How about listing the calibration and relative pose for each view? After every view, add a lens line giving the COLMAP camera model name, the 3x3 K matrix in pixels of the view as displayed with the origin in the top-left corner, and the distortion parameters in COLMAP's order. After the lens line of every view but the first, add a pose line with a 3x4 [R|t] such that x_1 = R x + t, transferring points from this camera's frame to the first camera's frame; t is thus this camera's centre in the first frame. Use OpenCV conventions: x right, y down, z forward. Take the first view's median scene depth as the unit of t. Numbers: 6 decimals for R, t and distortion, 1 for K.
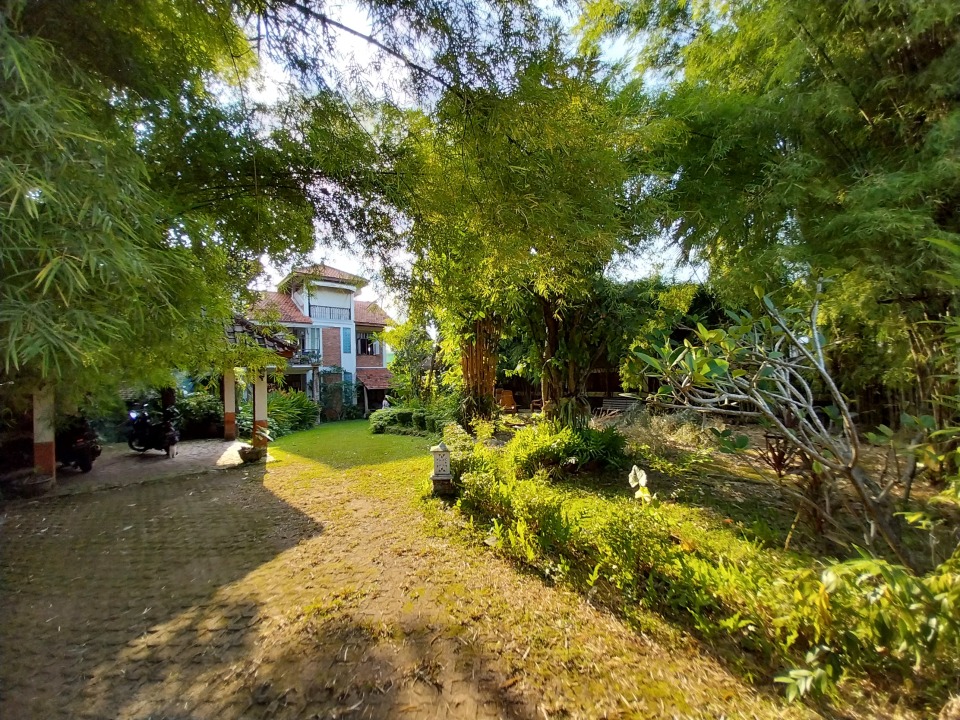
lens RADIAL K [[374.6, 0, 482.8], [0, 374.6, 363.8], [0, 0, 1]] dist [0.004133, -0.009194]
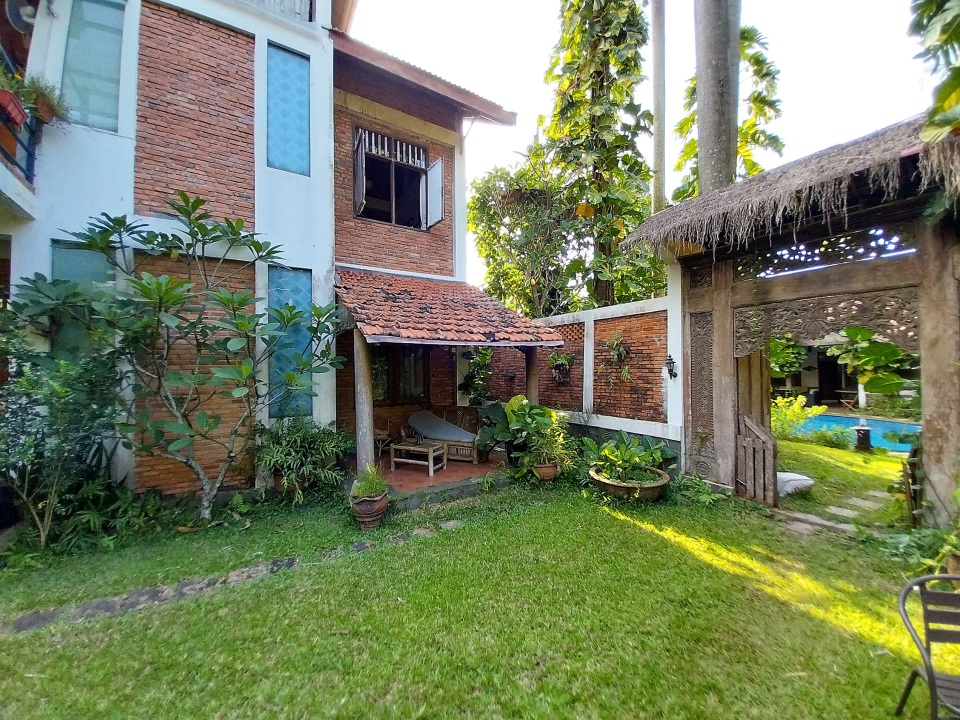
lens RADIAL K [[374.6, 0, 481.8], [0, 374.6, 359.6], [0, 0, 1]] dist [0.004133, -0.009194]
pose [[0.986415, 0.022095, -0.162778, -0.226514], [-0.021950, 0.999755, 0.002693, 0.072728], [0.162797, 0.000917, 0.986659, 0.828825]]
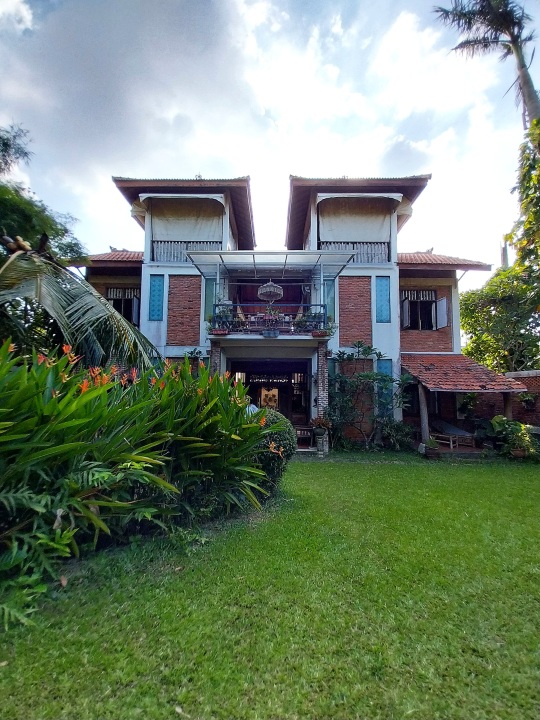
lens RADIAL K [[281.0, 0, 267.1], [0, 281.0, 367.6], [0, 0, 1]] dist [0.004133, -0.009194]
pose [[0.742481, -0.010153, -0.669790, -0.221744], [-0.028048, 0.998537, -0.046228, 0.060242], [0.669280, 0.053109, 0.741110, 0.605905]]
